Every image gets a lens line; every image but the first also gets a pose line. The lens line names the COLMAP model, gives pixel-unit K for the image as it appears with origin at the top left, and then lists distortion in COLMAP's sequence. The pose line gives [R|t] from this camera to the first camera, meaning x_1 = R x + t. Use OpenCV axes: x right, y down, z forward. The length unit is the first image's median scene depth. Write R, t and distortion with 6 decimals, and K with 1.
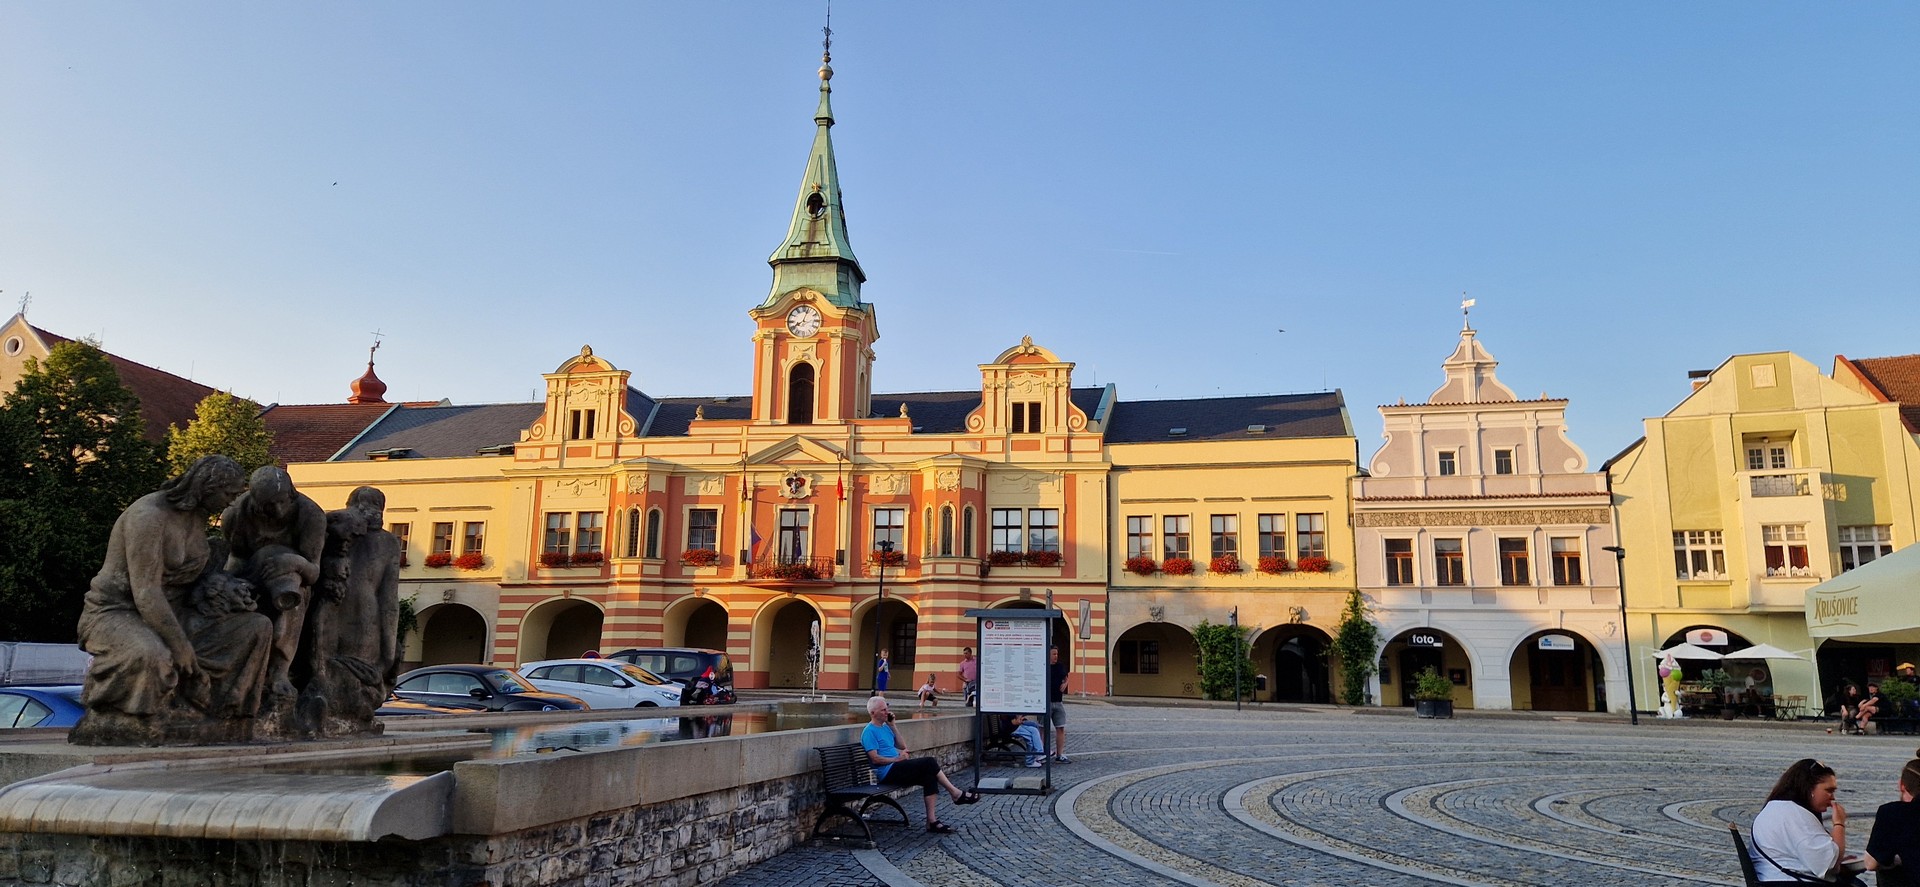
lens RADIAL K [[1225.0, 0, 971.3], [0, 1225.0, 448.1], [0, 0, 1]] dist [0.071486, -0.001717]
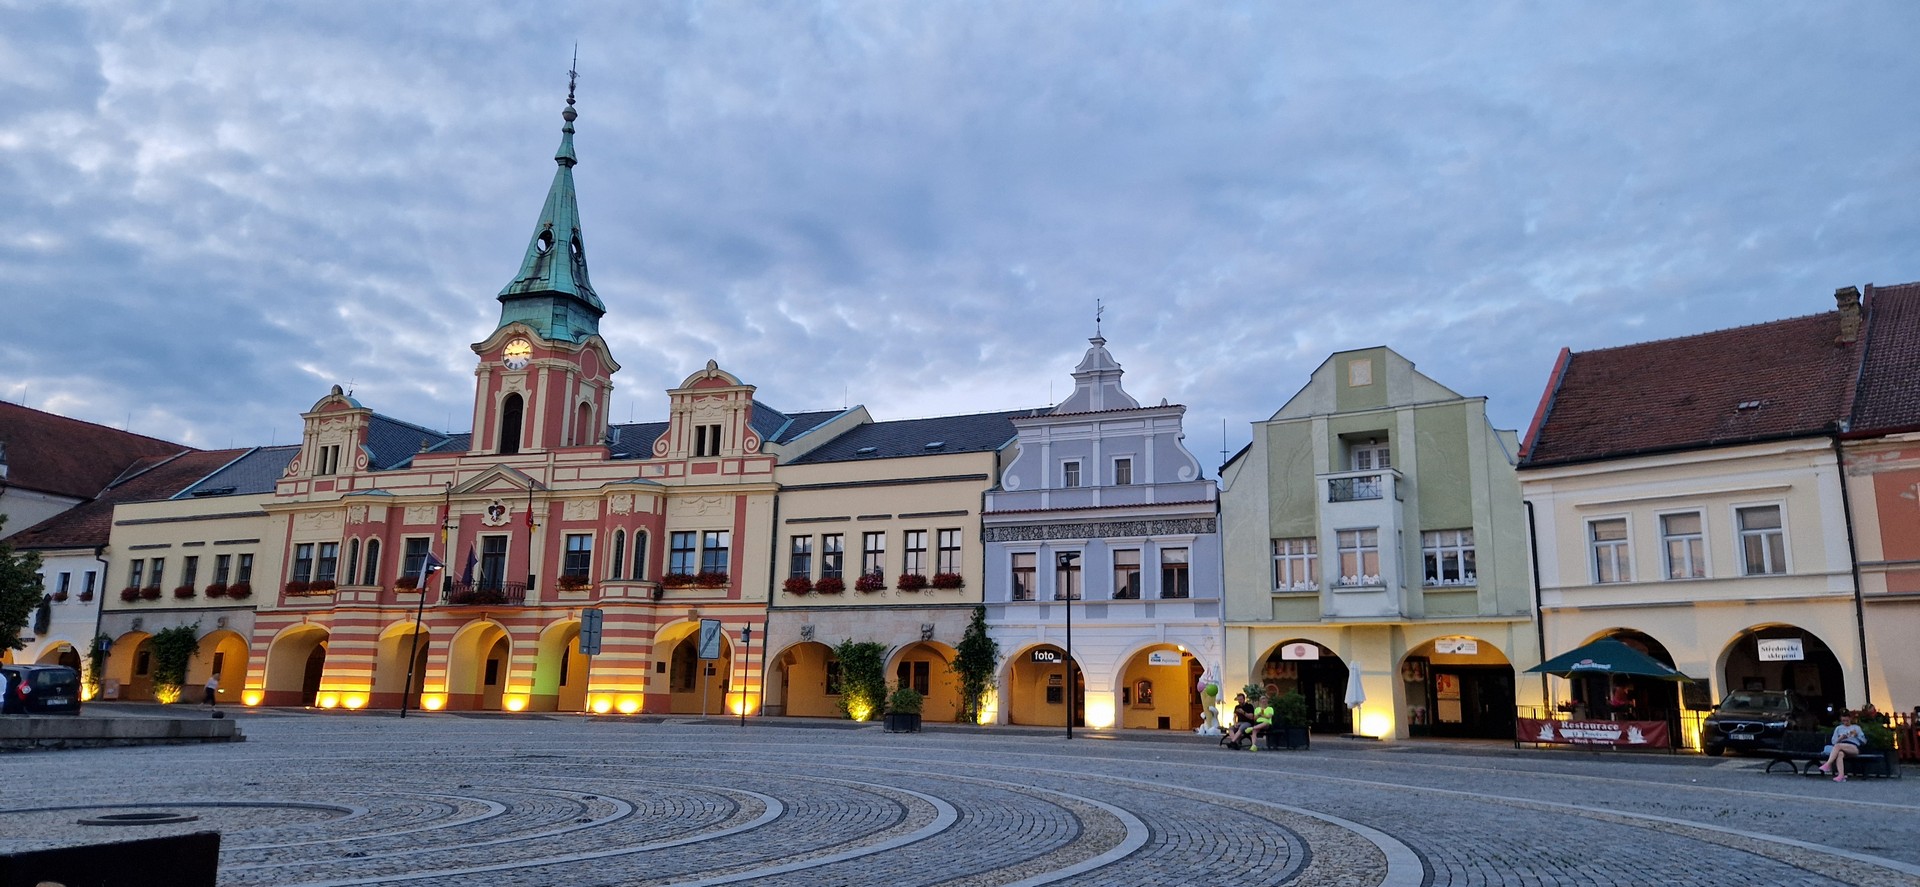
lens RADIAL K [[1225.0, 0, 971.3], [0, 1225.0, 448.1], [0, 0, 1]] dist [0.071486, -0.001717]
pose [[0.987190, -0.030663, -0.156578, 0.427819], [0.028140, 0.999436, -0.018305, 0.006127], [0.157051, 0.013665, 0.987496, 0.030662]]
